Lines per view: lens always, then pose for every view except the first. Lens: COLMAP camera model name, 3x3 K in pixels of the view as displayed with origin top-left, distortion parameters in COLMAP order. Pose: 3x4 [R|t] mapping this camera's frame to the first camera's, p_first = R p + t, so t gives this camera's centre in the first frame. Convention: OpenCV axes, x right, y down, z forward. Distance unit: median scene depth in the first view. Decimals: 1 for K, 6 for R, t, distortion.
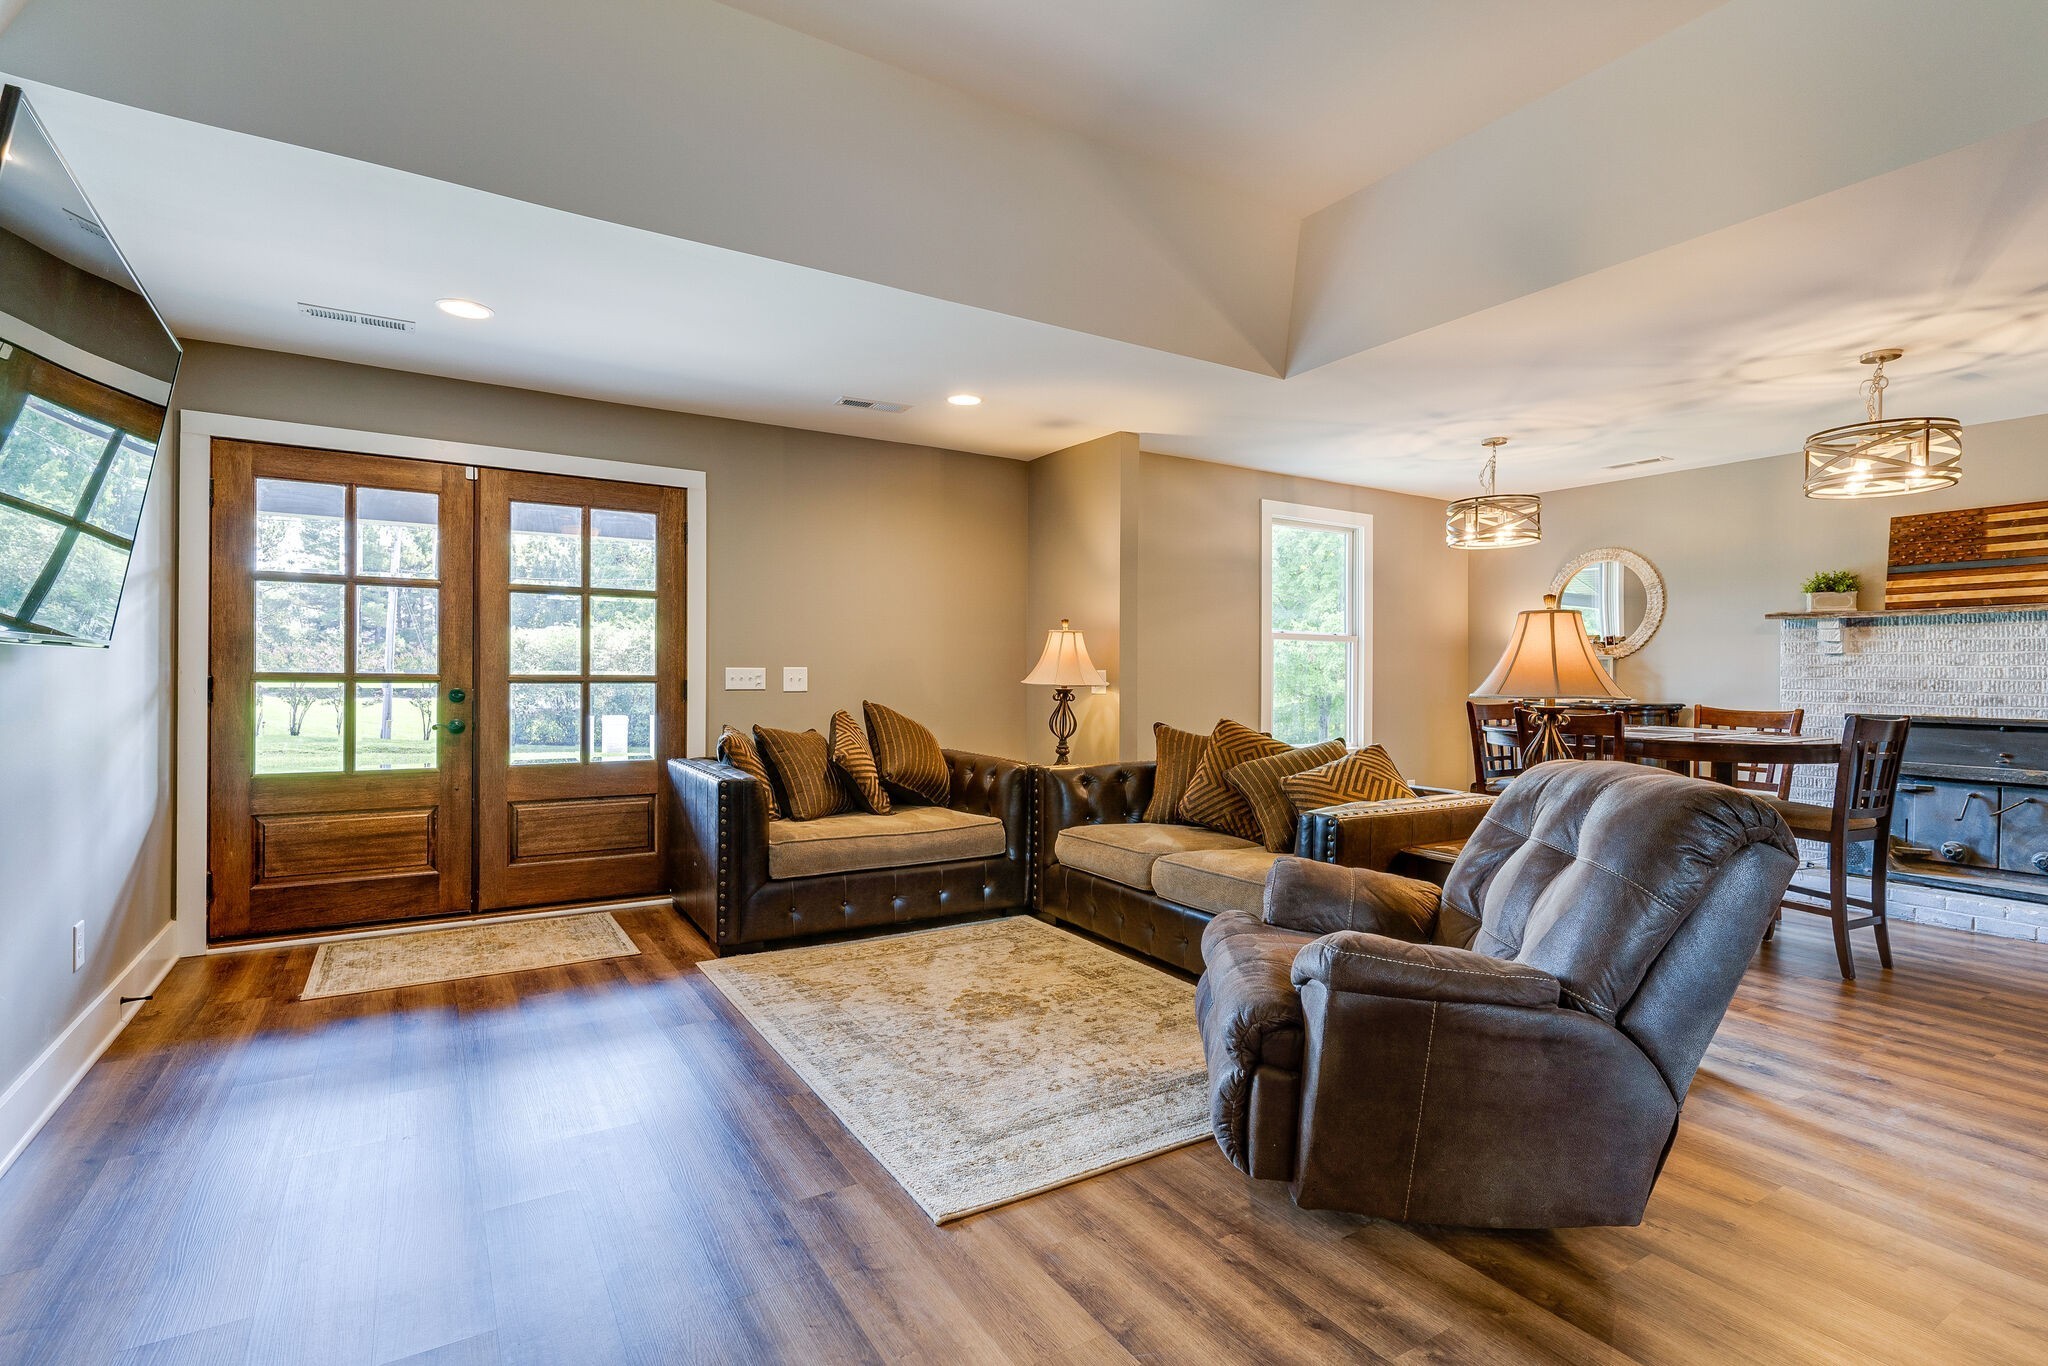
lens RADIAL K [[971.0, 0, 1024.0], [0, 971.0, 683.0], [0, 0, 1]] dist [0.002006, -0.000390]
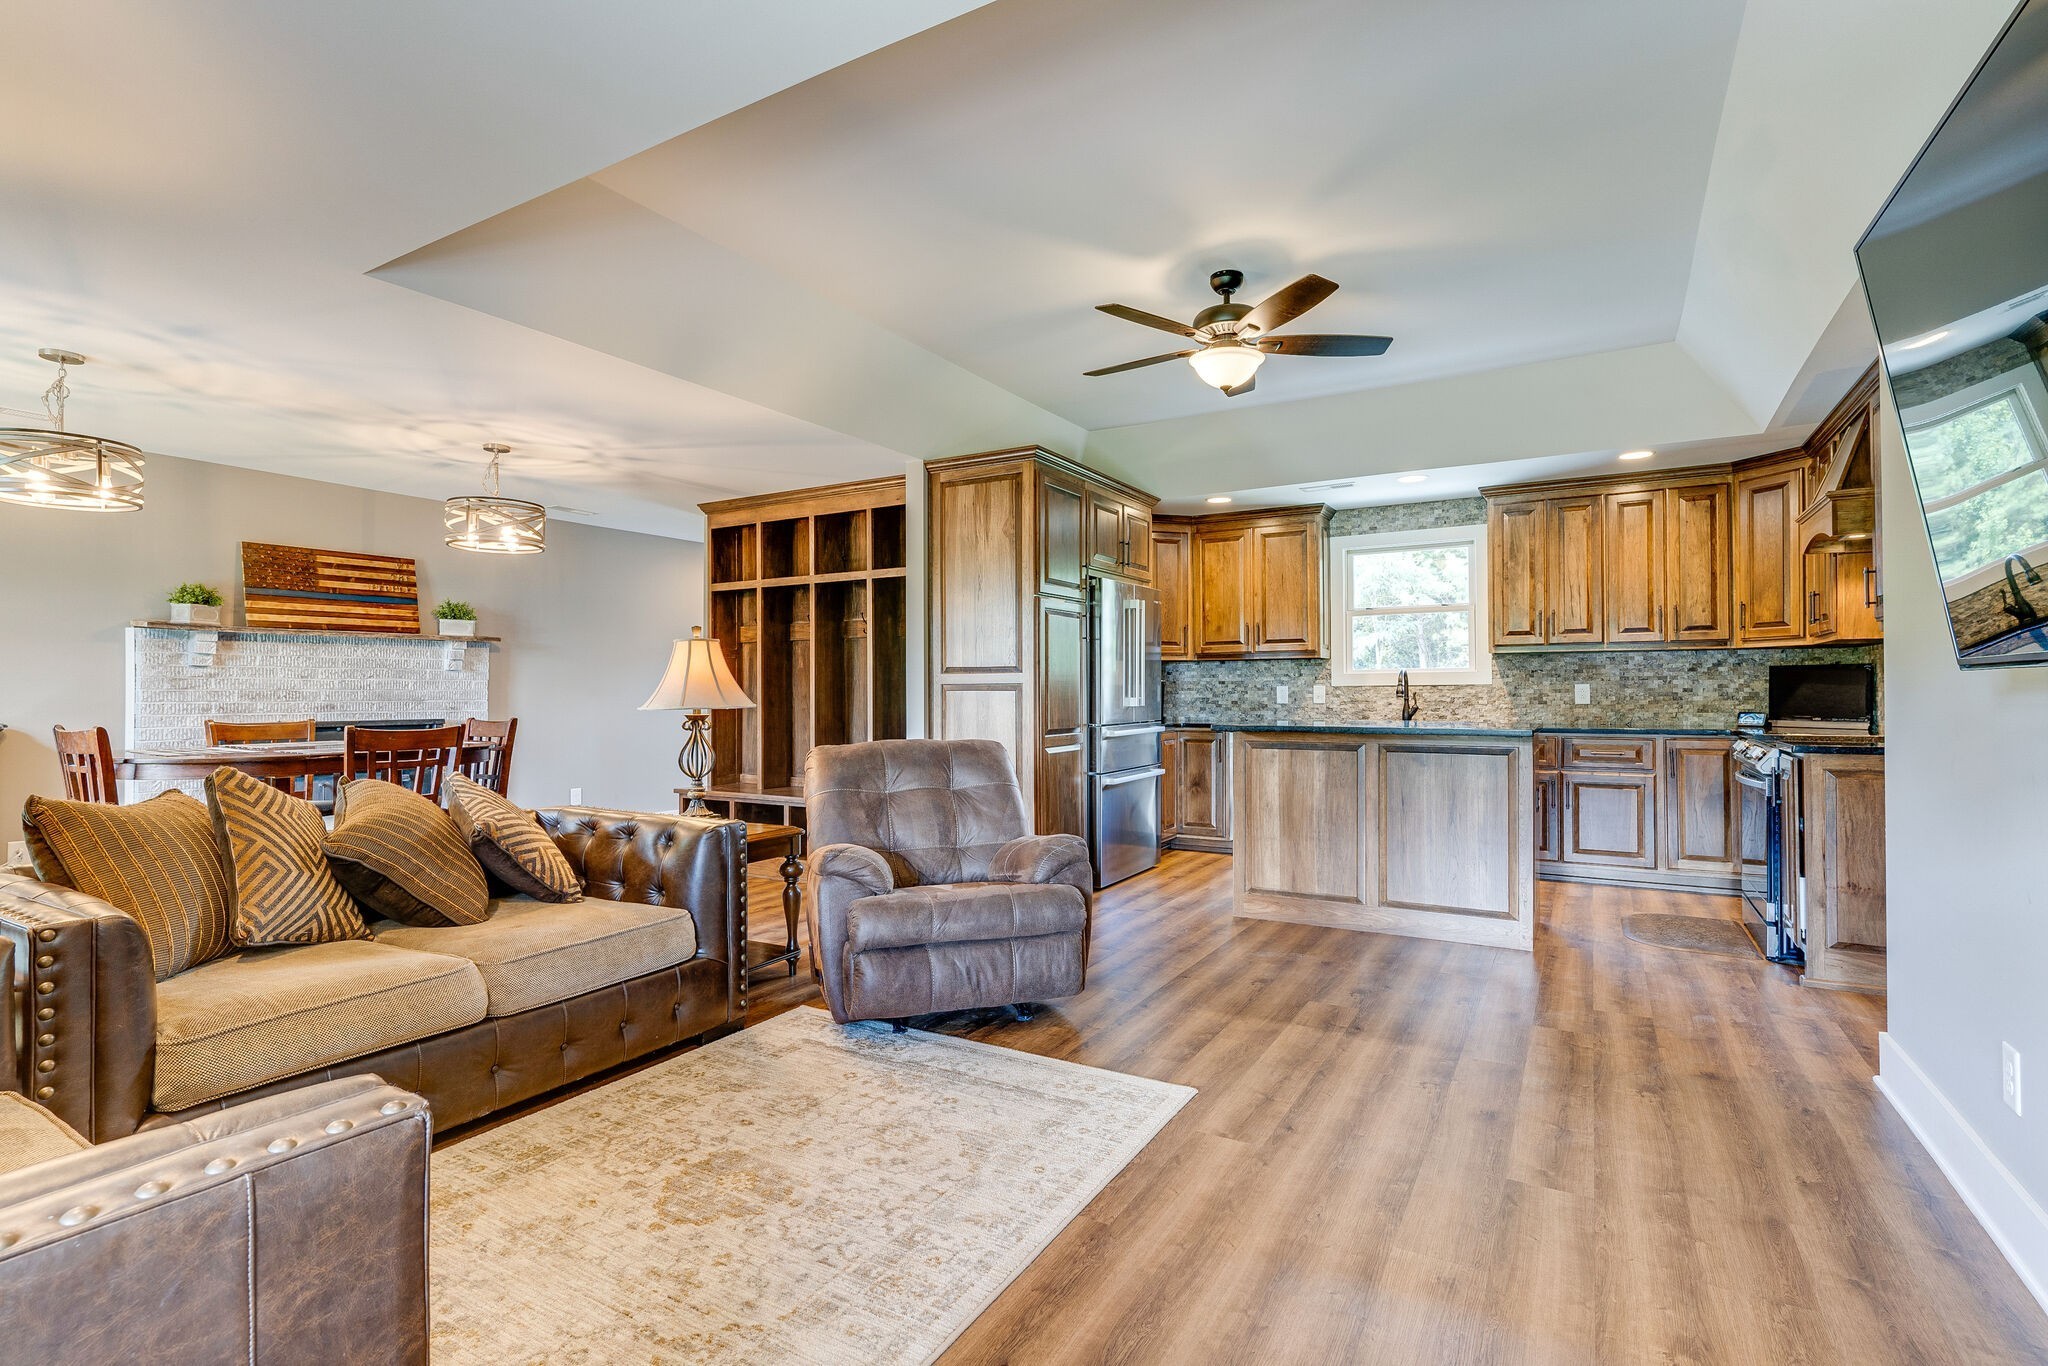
lens RADIAL K [[971.0, 0, 1024.0], [0, 971.0, 683.0], [0, 0, 1]] dist [0.002006, -0.000390]
pose [[-0.467070, -0.001748, 0.884219, -0.514996], [0.006282, 0.999966, 0.005295, -0.013746], [-0.884198, 0.008028, -0.467043, 0.801932]]
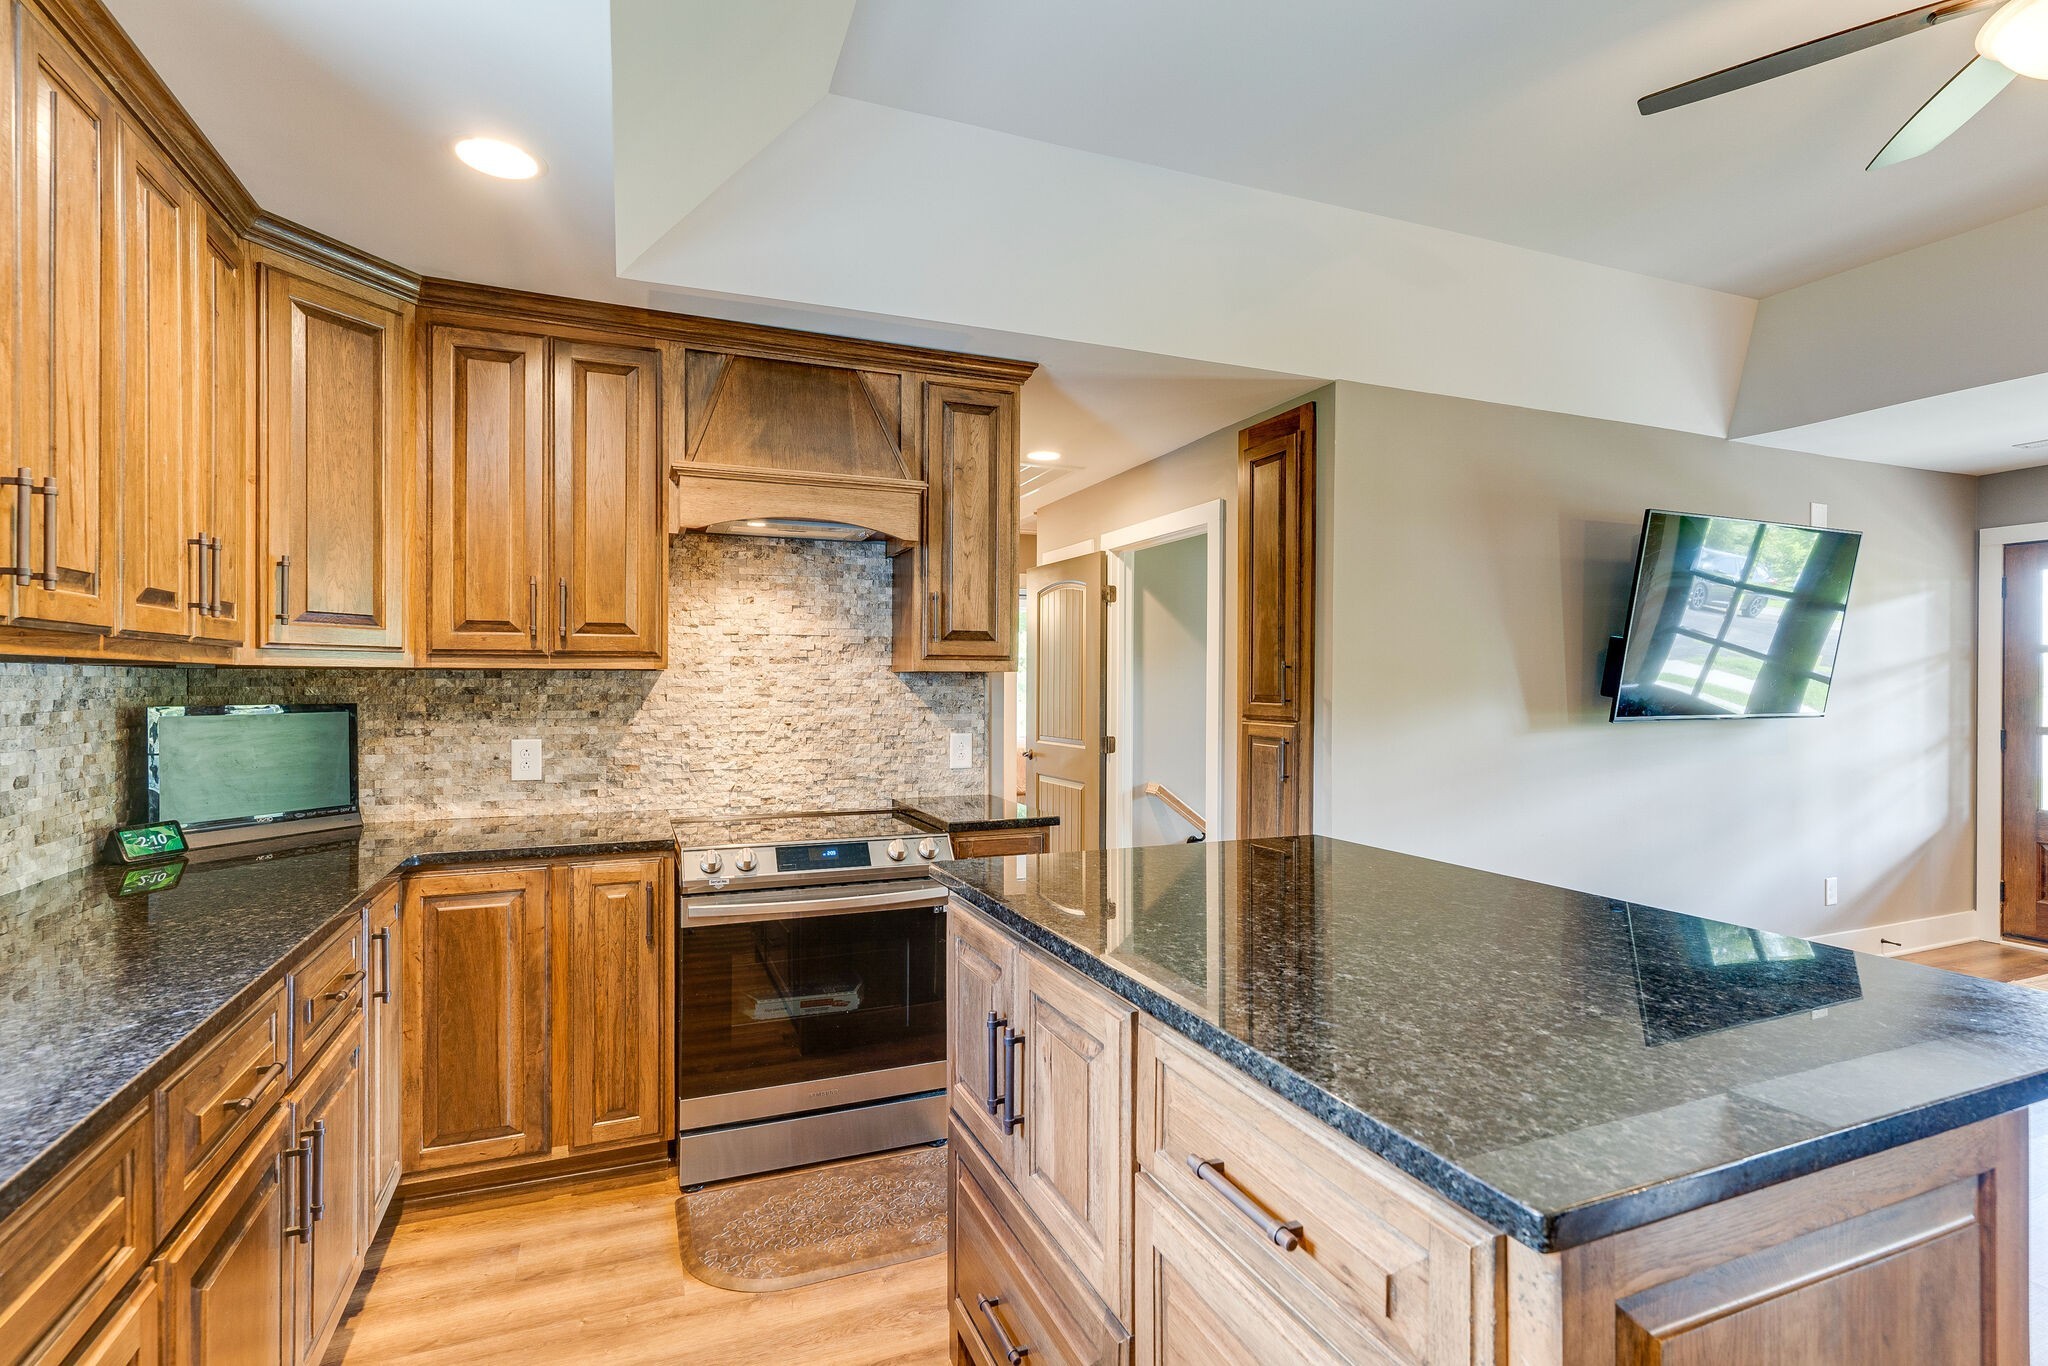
lens RADIAL K [[971.0, 0, 1024.0], [0, 971.0, 683.0], [0, 0, 1]] dist [0.002006, -0.000390]
pose [[-0.165671, -0.010630, -0.986124, 0.541403], [-0.010356, 0.999906, -0.009039, -0.035730], [0.986127, 0.008715, -0.165766, -0.060132]]
